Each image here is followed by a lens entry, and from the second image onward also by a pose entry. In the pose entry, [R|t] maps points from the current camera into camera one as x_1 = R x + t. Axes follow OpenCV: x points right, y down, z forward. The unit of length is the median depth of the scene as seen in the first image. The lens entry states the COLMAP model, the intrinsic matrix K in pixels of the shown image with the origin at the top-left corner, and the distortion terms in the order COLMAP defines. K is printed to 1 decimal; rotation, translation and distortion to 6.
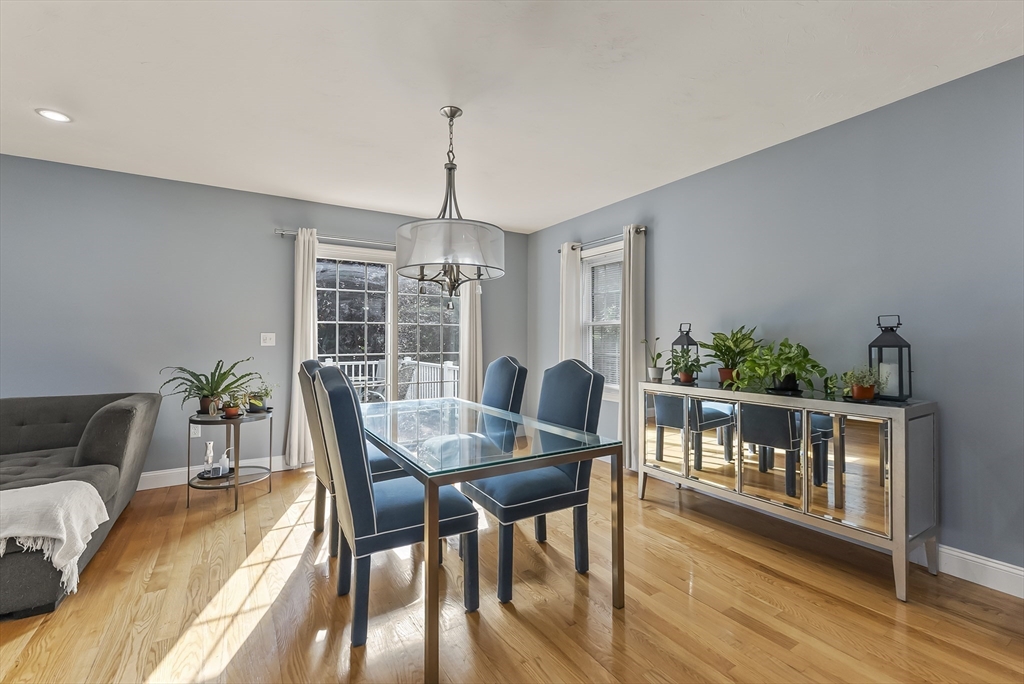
lens RADIAL K [[423.1, 0, 512.8], [0, 423.1, 336.2], [0, 0, 1]] dist [-0.003187, 0.000925]
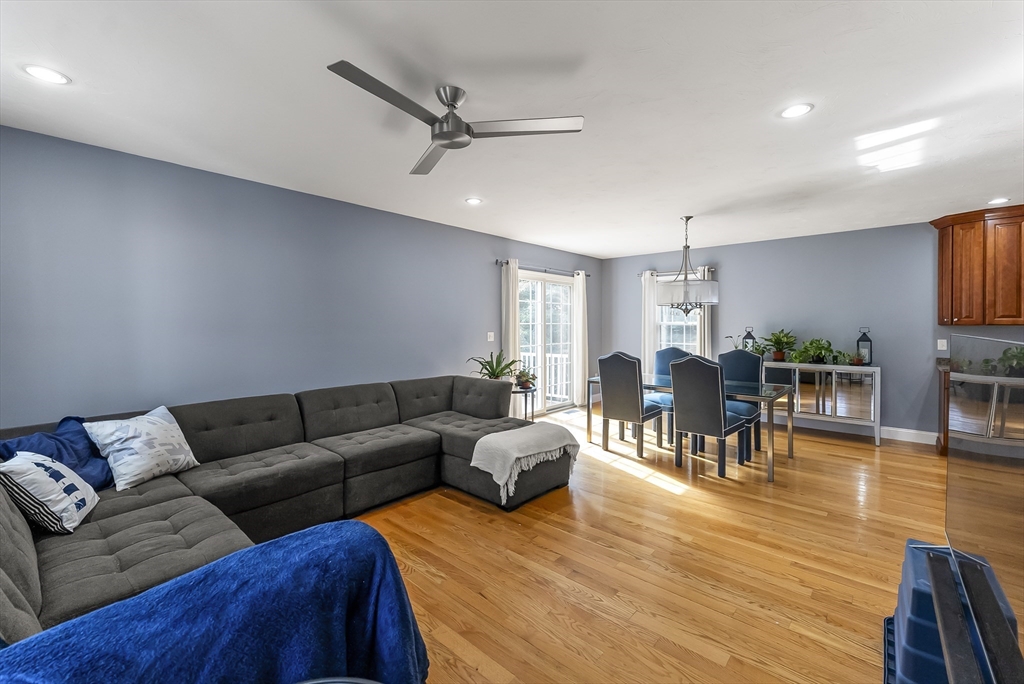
lens RADIAL K [[423.1, 0, 502.9], [0, 423.1, 335.7], [0, 0, 1]] dist [-0.003187, 0.000925]
pose [[0.961341, -0.007062, 0.275270, -1.101676], [-0.001555, 0.999516, 0.031071, -0.049414], [-0.275356, -0.030298, 0.960865, -0.442153]]
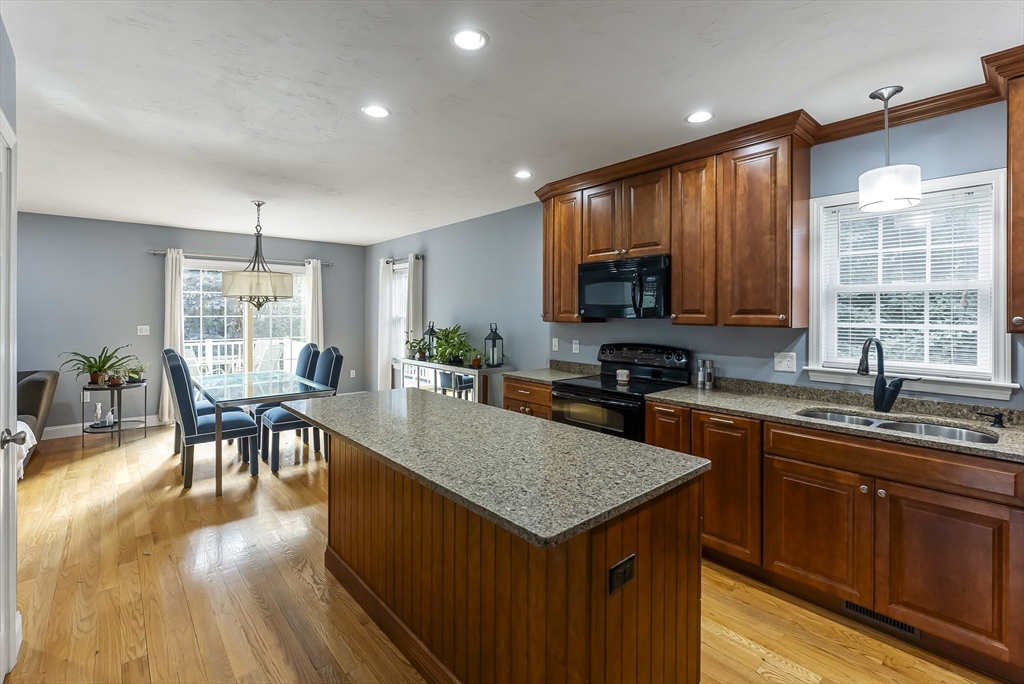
lens RADIAL K [[456.4, 0, 512.8], [0, 456.4, 316.0], [0, 0, 1]] dist [0.002203, 0.001028]
pose [[0.990398, 0.001753, 0.138235, 0.475596], [-0.004139, 0.999847, 0.016975, -0.083247], [-0.138184, -0.017384, 0.990254, -0.749245]]
